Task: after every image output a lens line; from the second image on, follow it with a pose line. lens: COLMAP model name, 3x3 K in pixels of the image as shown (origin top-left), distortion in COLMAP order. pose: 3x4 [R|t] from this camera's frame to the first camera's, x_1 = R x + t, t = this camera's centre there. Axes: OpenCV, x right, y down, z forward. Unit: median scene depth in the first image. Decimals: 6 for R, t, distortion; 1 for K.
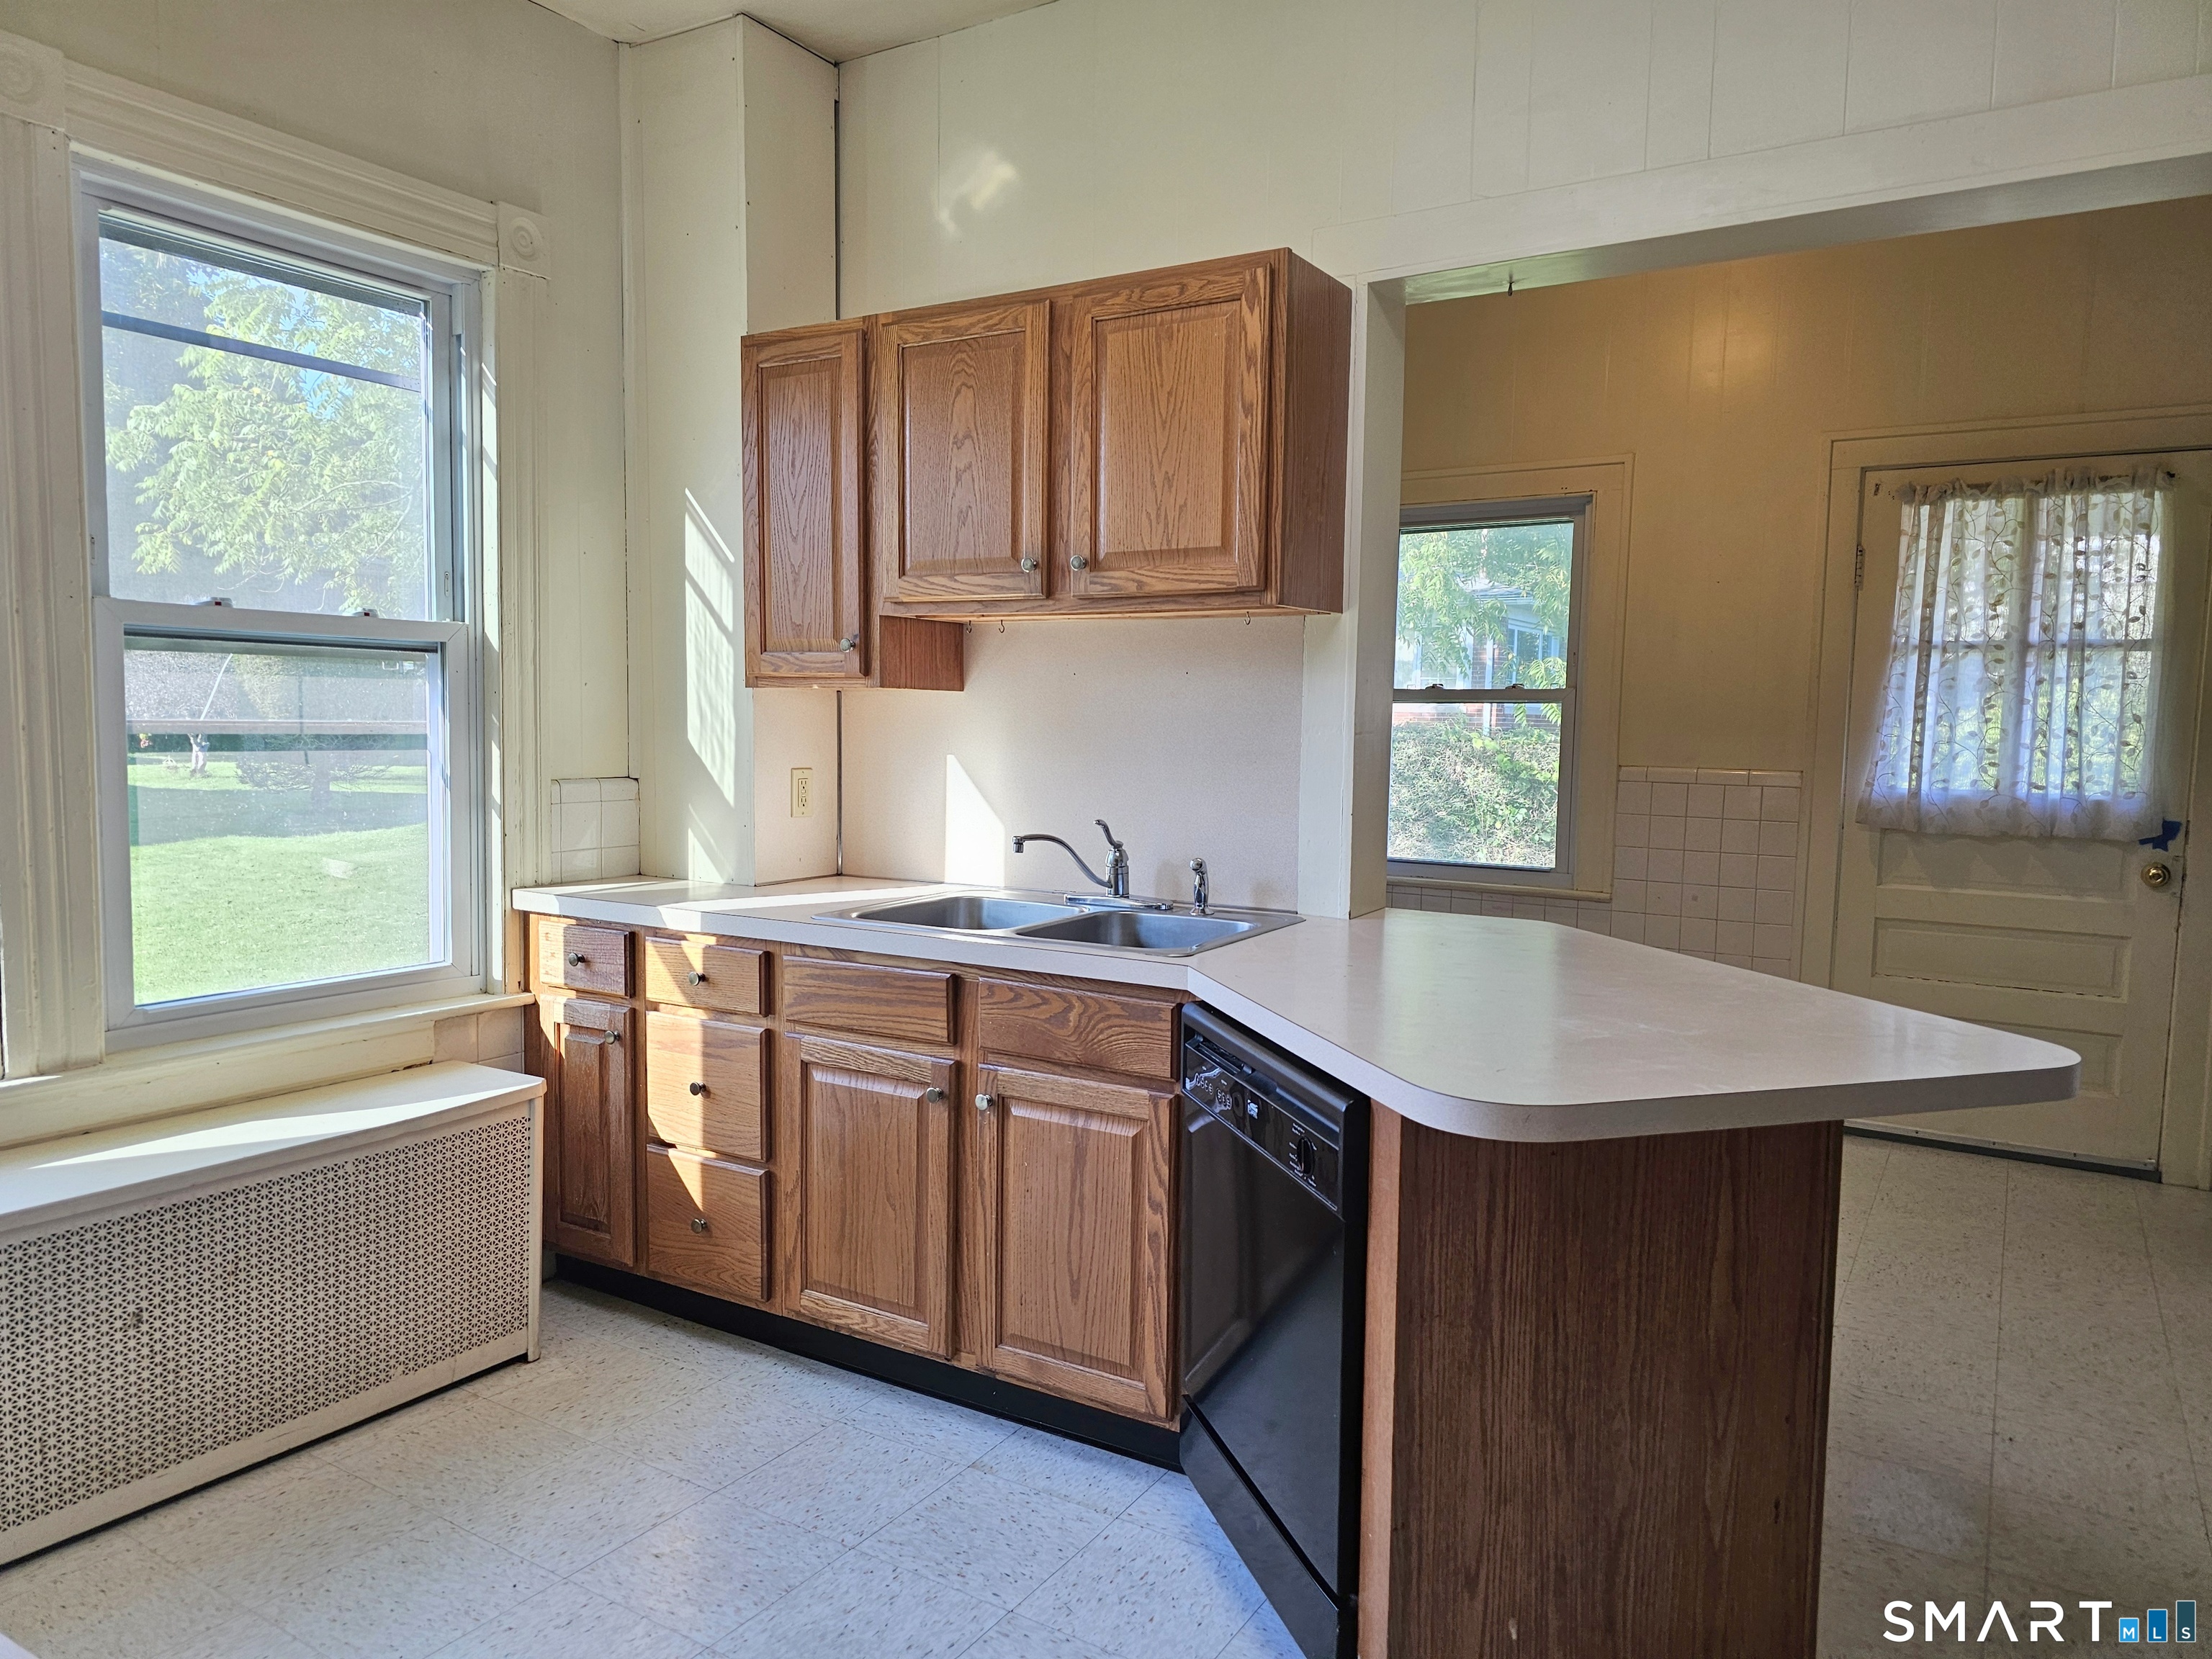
lens RADIAL K [[1502.7, 0, 1104.7], [0, 1502.7, 848.5], [0, 0, 1]] dist [0.044071, -0.003178]
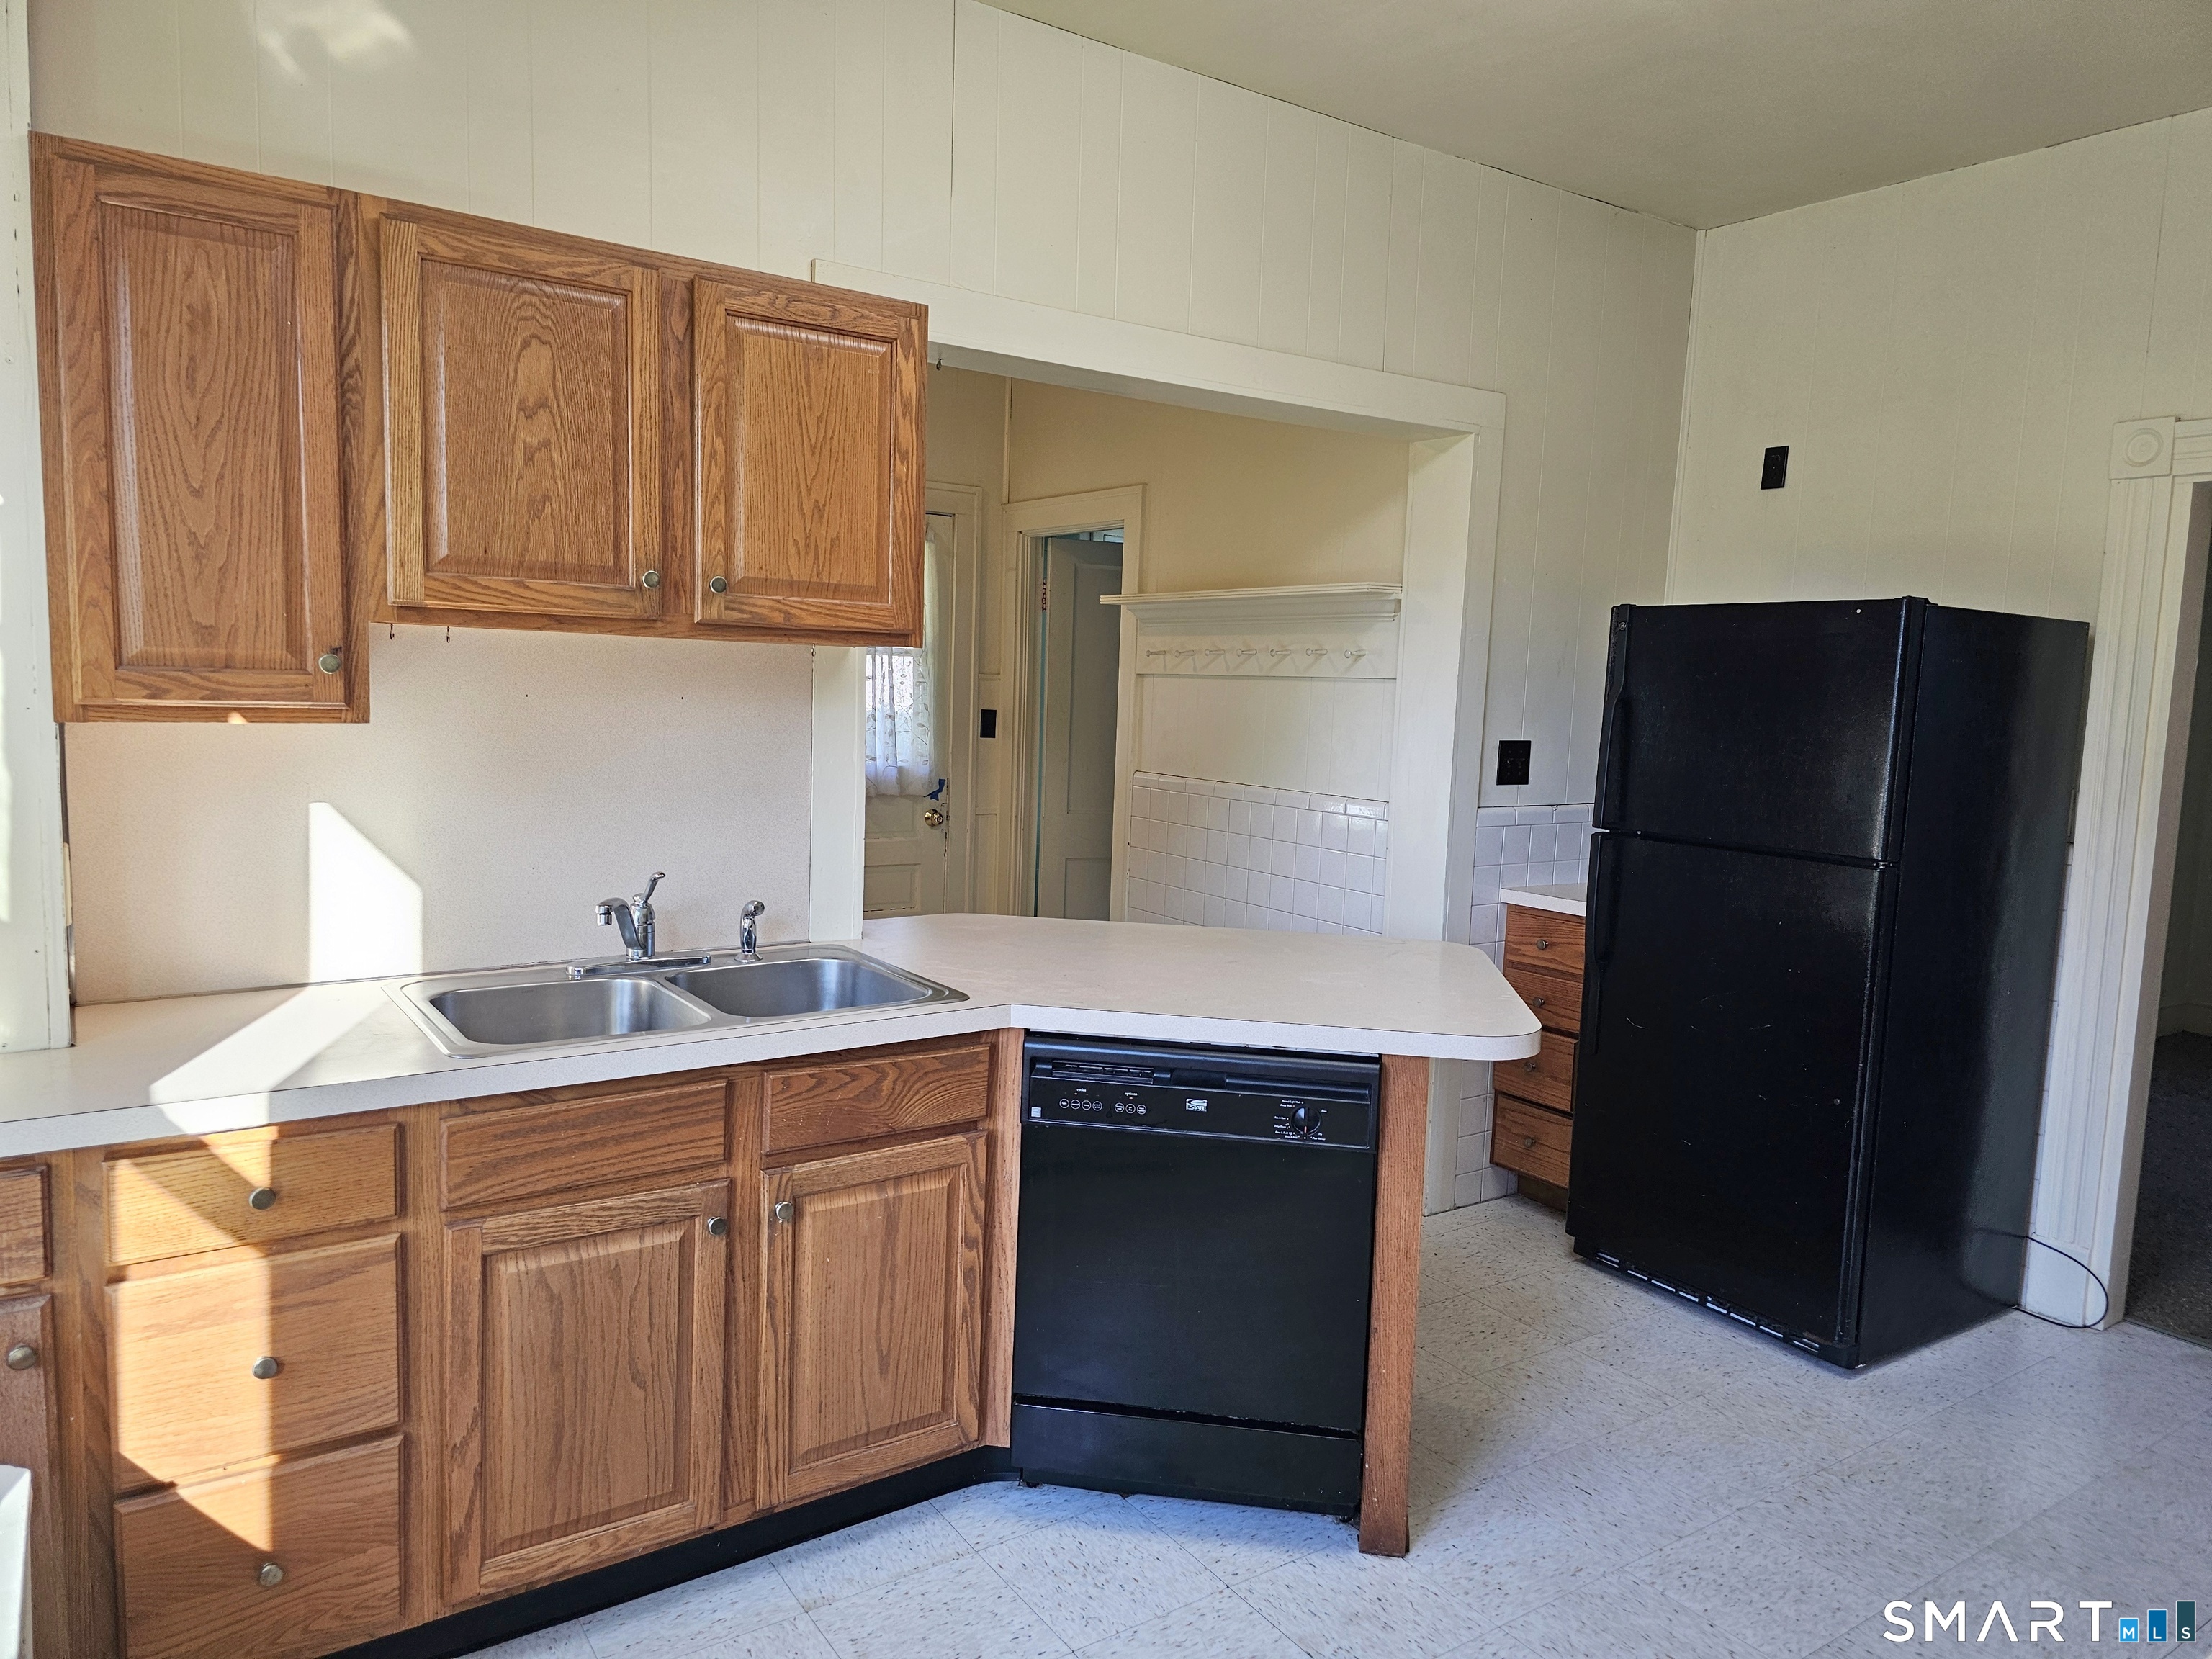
lens RADIAL K [[1466.3, 0, 1106.0], [0, 1466.3, 829.5], [0, 0, 1]] dist [-0.003289, -0.002447]
pose [[0.391294, -0.093894, 0.915463, -0.613659], [0.053423, 0.995421, 0.079260, -0.088149], [-0.918714, 0.017893, 0.394518, 0.387842]]
